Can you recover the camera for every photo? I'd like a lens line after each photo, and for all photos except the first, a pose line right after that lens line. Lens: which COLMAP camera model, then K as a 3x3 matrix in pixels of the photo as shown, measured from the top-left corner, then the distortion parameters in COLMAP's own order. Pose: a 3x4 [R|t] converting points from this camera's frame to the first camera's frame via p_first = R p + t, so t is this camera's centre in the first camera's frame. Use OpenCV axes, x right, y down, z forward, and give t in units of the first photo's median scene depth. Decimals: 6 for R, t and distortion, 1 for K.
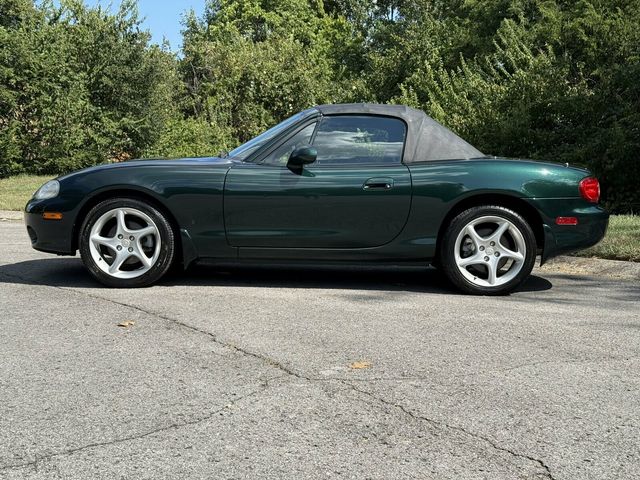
lens RADIAL K [[798.7, 0, 320.0], [0, 798.7, 240.0], [0, 0, 1]] dist [0.105492, -0.023934]
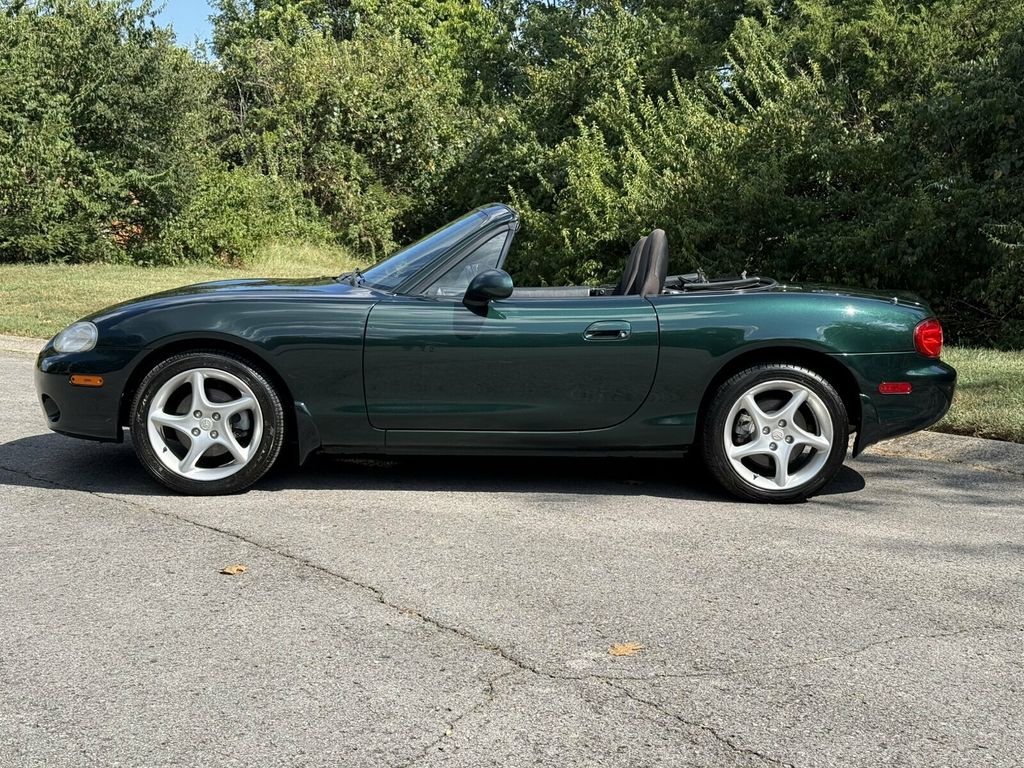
lens RADIAL K [[1277.9, 0, 512.0], [0, 1277.9, 384.0], [0, 0, 1]] dist [0.105492, -0.023934]
pose [[0.998318, -0.001648, 0.057959, -0.014317], [0.000423, 0.999776, 0.021144, -0.011328], [-0.057981, -0.021083, 0.998095, -0.003771]]
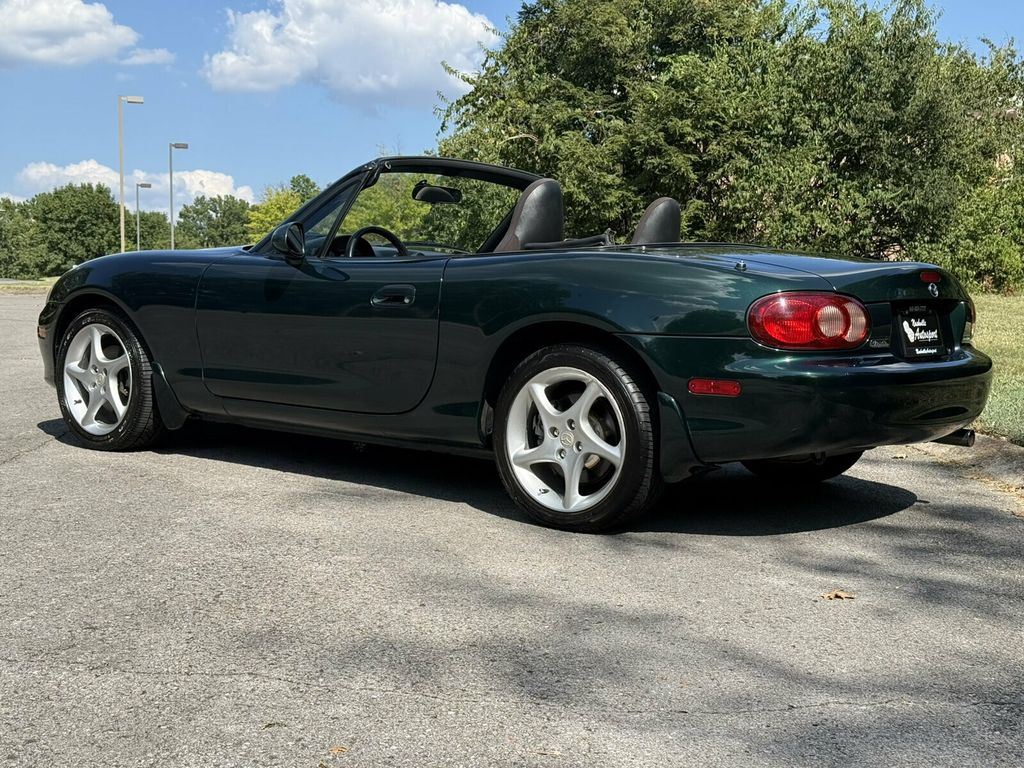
lens RADIAL K [[1309.6, 0, 531.5], [0, 1309.6, 384.7], [0, 0, 1]] dist [0.127548, -0.012231]
pose [[0.814049, 0.060983, -0.577586, 0.151247], [-0.064997, 0.997791, 0.013743, -0.006611], [0.577148, 0.026354, 0.816214, 0.078136]]
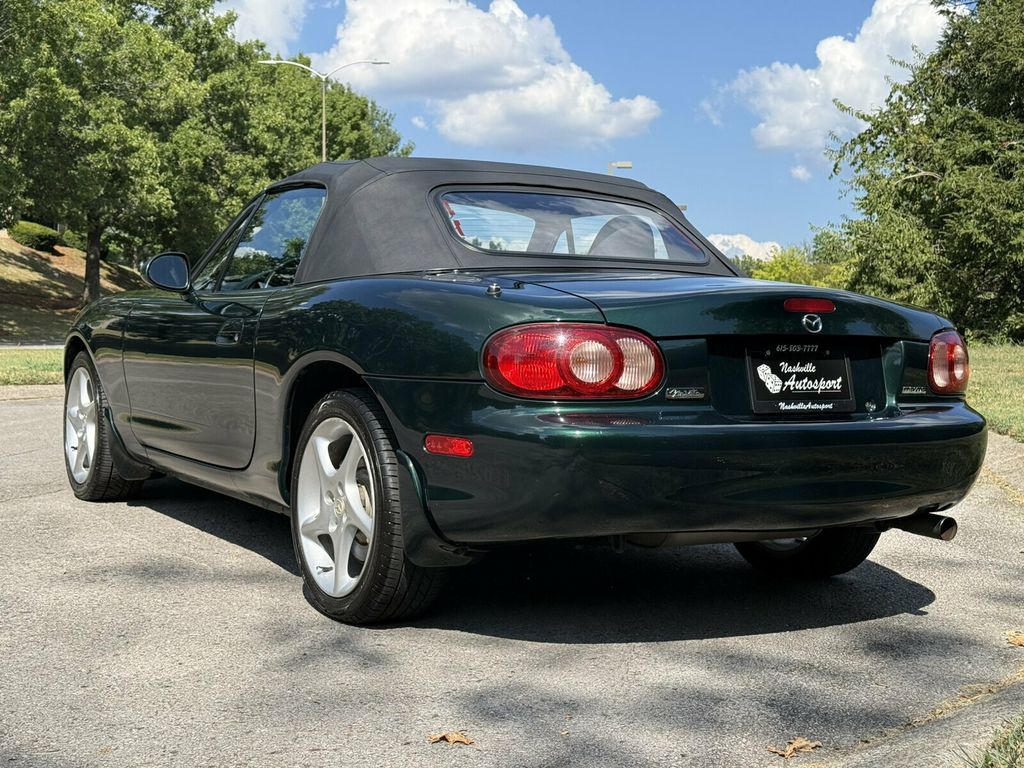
lens RADIAL K [[1359.0, 0, 512.0], [0, 1359.0, 384.0], [0, 0, 1]] dist [0.018690, 0.011277]
pose [[0.556437, 0.041640, -0.829846, 0.189502], [-0.081282, 0.996681, -0.004491, -0.011673], [0.826904, 0.069950, 0.557975, 0.160247]]
